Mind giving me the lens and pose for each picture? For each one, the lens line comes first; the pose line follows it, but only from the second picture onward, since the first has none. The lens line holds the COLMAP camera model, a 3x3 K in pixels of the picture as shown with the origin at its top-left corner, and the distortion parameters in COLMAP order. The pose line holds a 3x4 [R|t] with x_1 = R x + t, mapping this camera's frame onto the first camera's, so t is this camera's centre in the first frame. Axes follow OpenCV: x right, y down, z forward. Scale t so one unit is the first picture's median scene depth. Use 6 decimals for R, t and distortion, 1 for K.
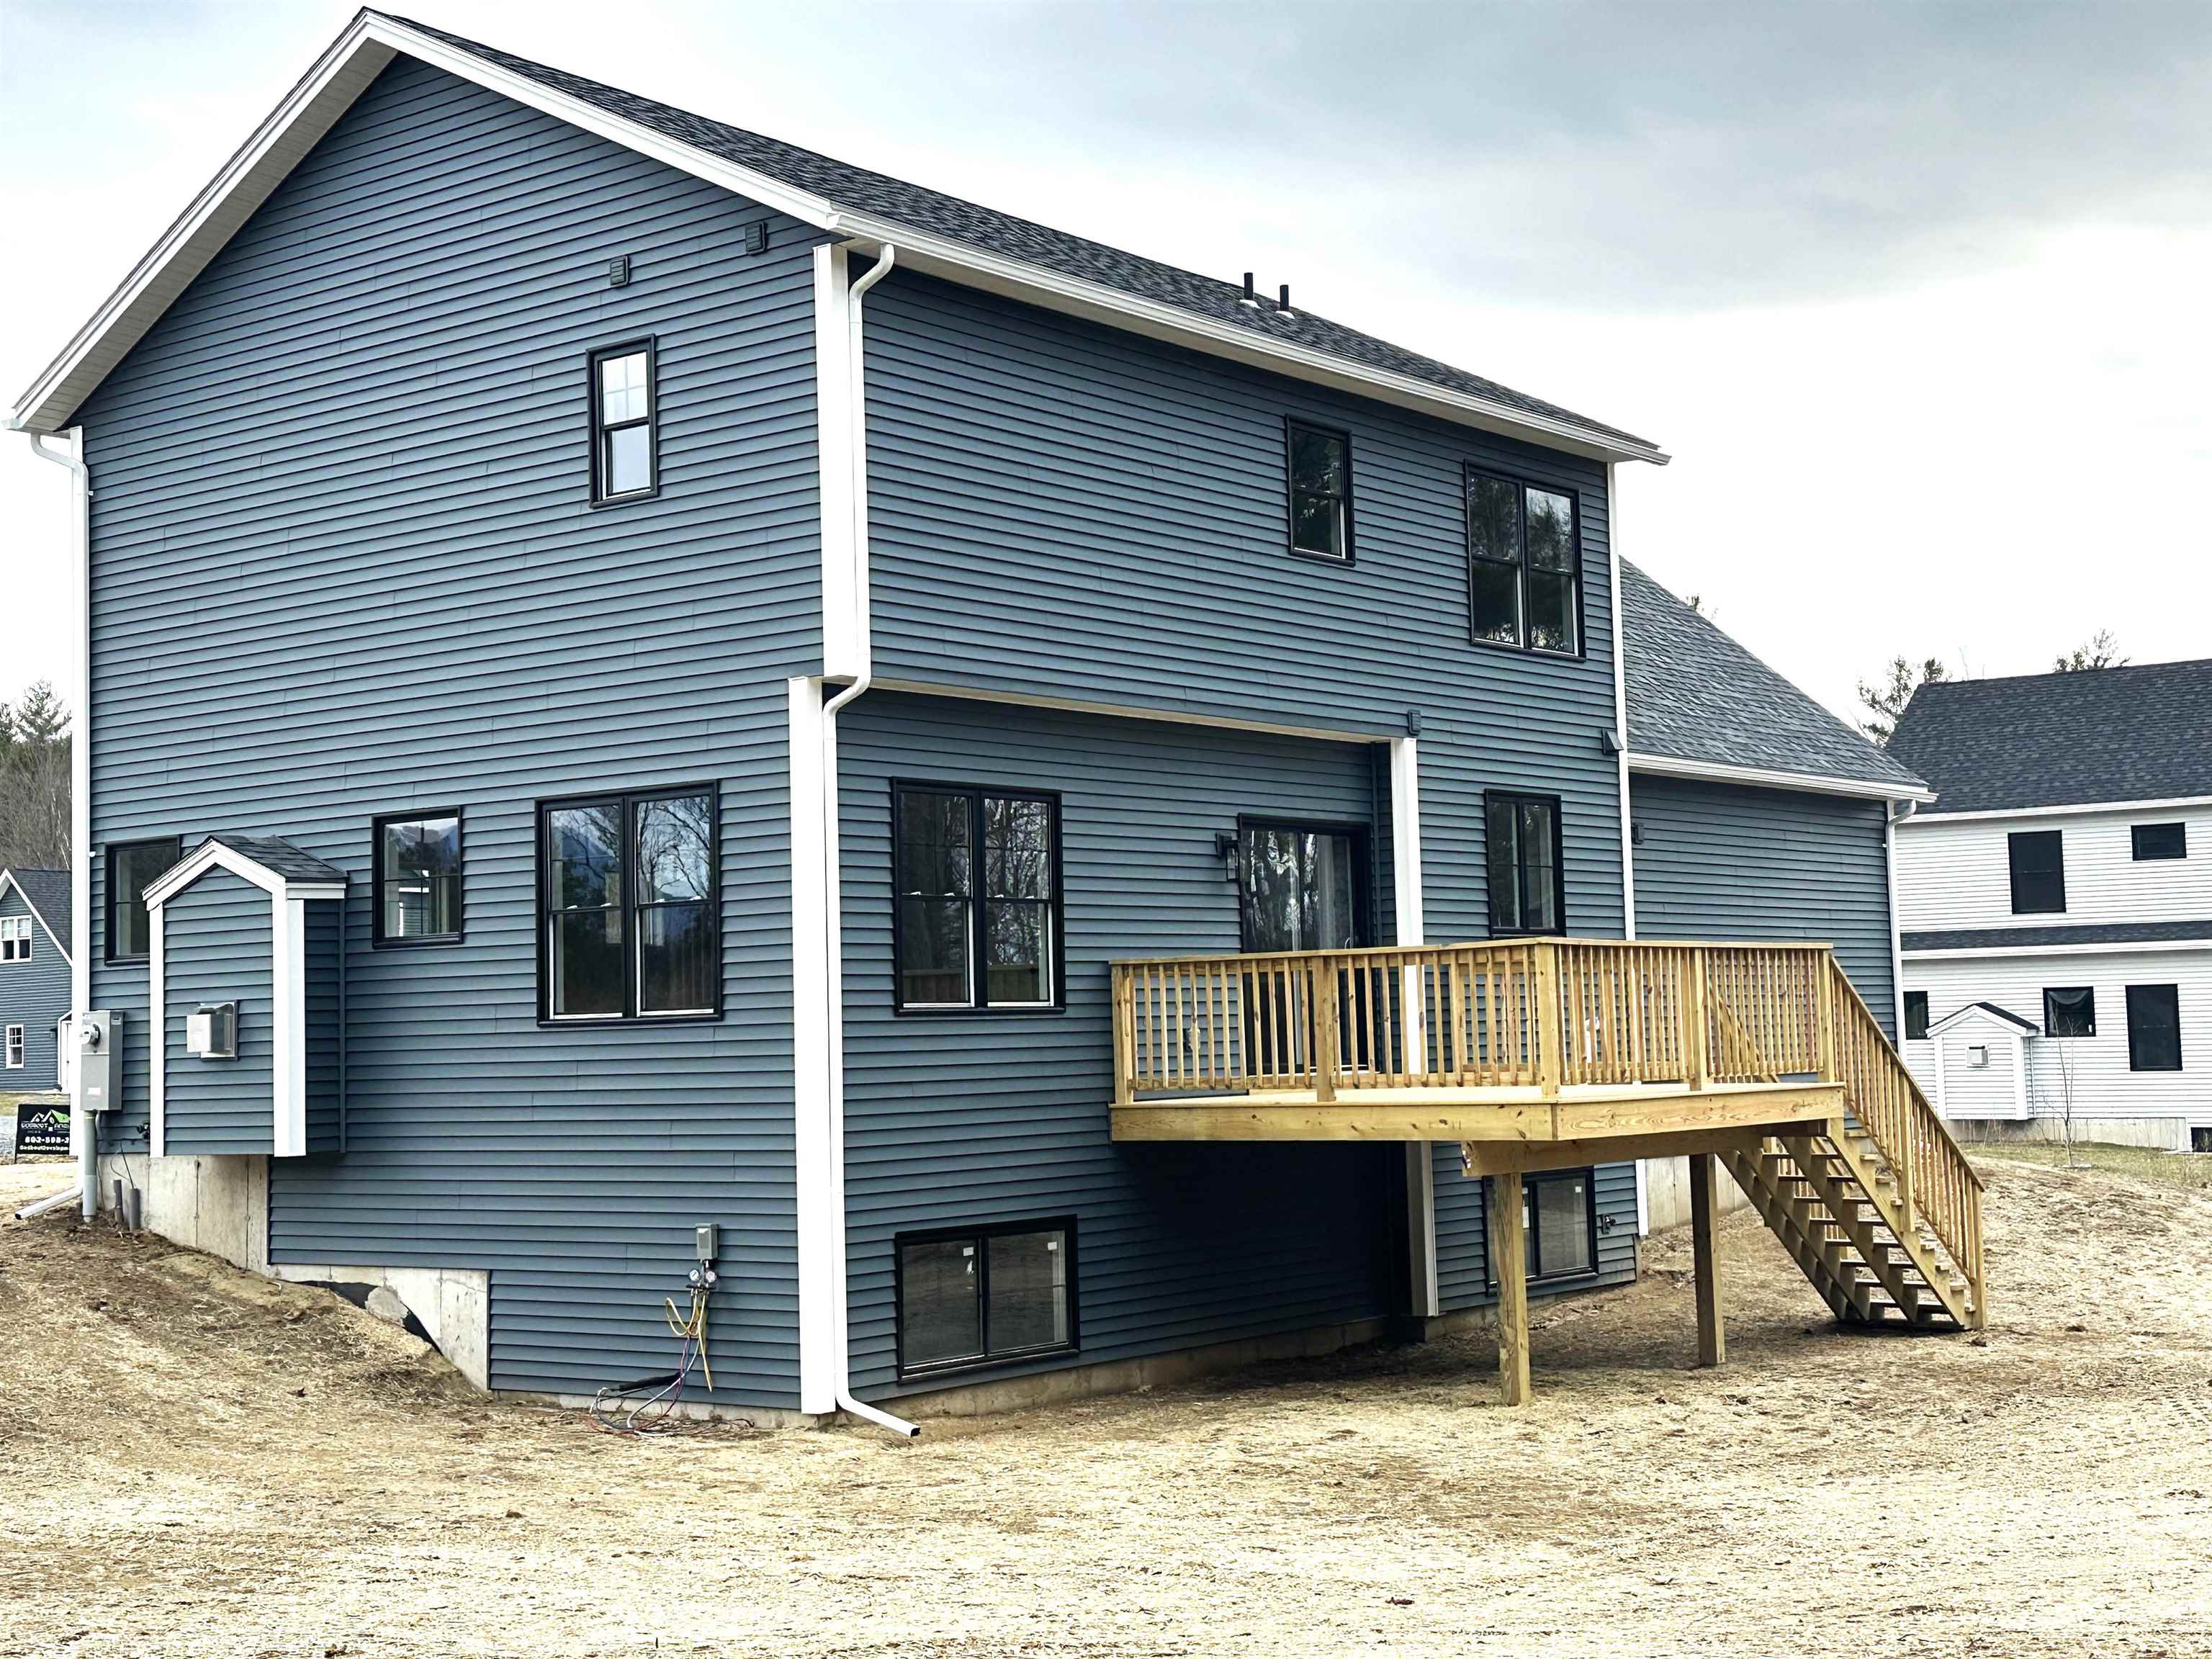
lens RADIAL K [[2991.5, 0, 1106.0], [0, 2991.5, 829.5], [0, 0, 1]] dist [0.140326, -0.002680]
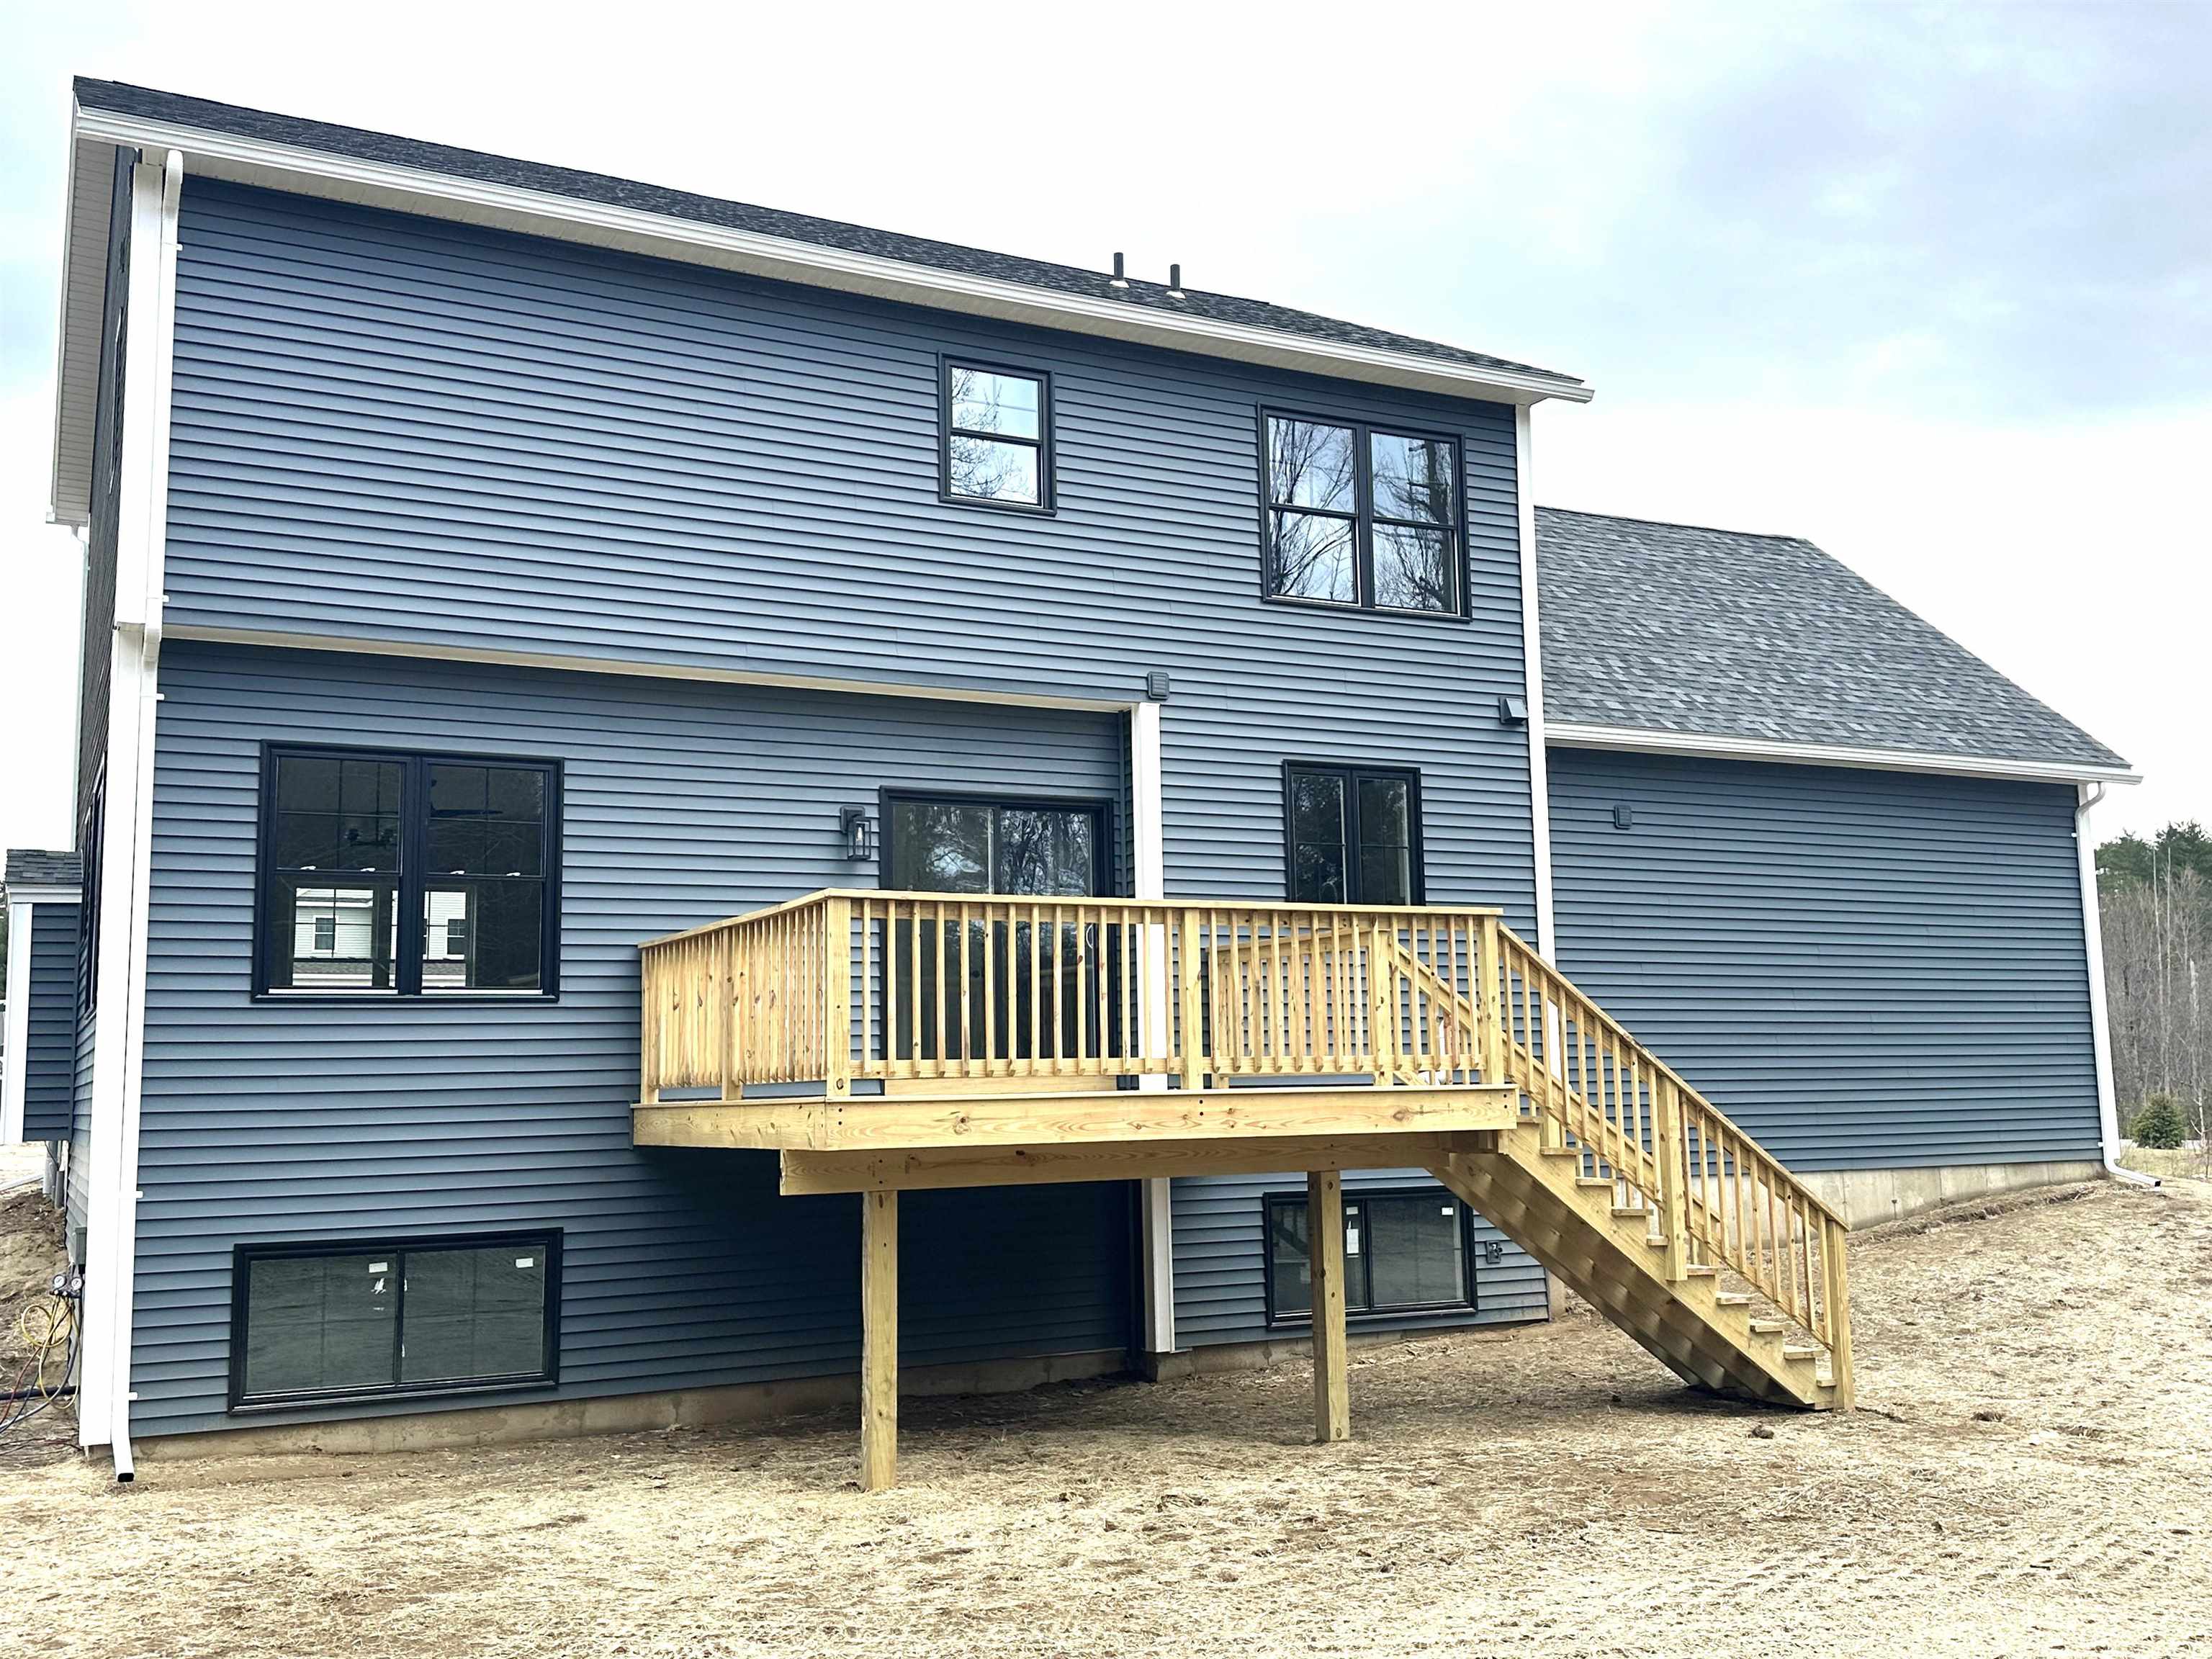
lens RADIAL K [[2066.1, 0, 1106.0], [0, 2066.1, 829.5], [0, 0, 1]] dist [0.201146, -0.454293]
pose [[0.910801, -0.042771, -0.410624, 0.346553], [0.023548, 0.998382, -0.051761, 0.040010], [0.412174, 0.037475, 0.910334, 0.427197]]
